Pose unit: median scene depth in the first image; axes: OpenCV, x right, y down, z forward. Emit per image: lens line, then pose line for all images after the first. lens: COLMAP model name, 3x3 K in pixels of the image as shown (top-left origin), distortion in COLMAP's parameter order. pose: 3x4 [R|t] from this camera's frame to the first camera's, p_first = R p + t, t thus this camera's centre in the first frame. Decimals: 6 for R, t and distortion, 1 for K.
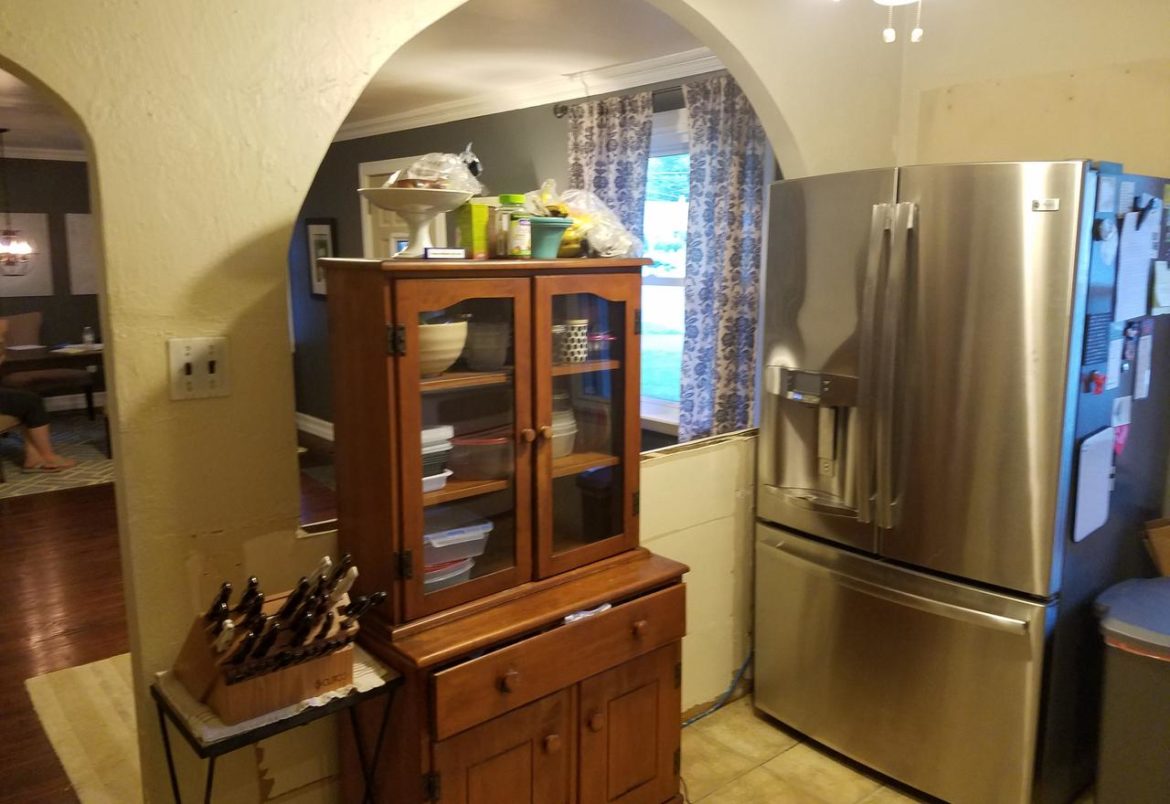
lens RADIAL K [[920.6, 0, 591.3], [0, 920.6, 419.5], [0, 0, 1]] dist [0.254516, -0.461153]
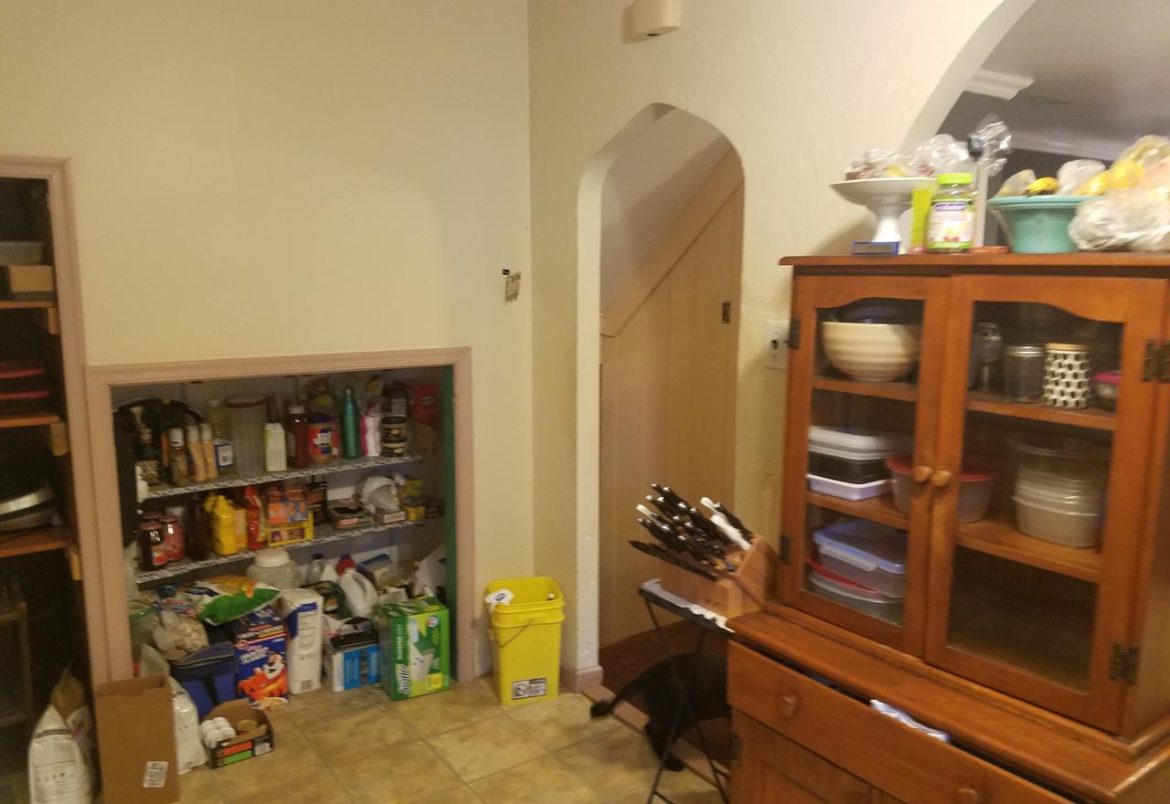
lens RADIAL K [[920.6, 0, 591.3], [0, 920.6, 419.5], [0, 0, 1]] dist [0.254516, -0.461153]
pose [[-0.113492, 0.165154, -0.979716, 0.788558], [-0.190194, 0.964239, 0.184577, -0.128947], [0.975165, 0.207284, -0.078023, 0.804403]]
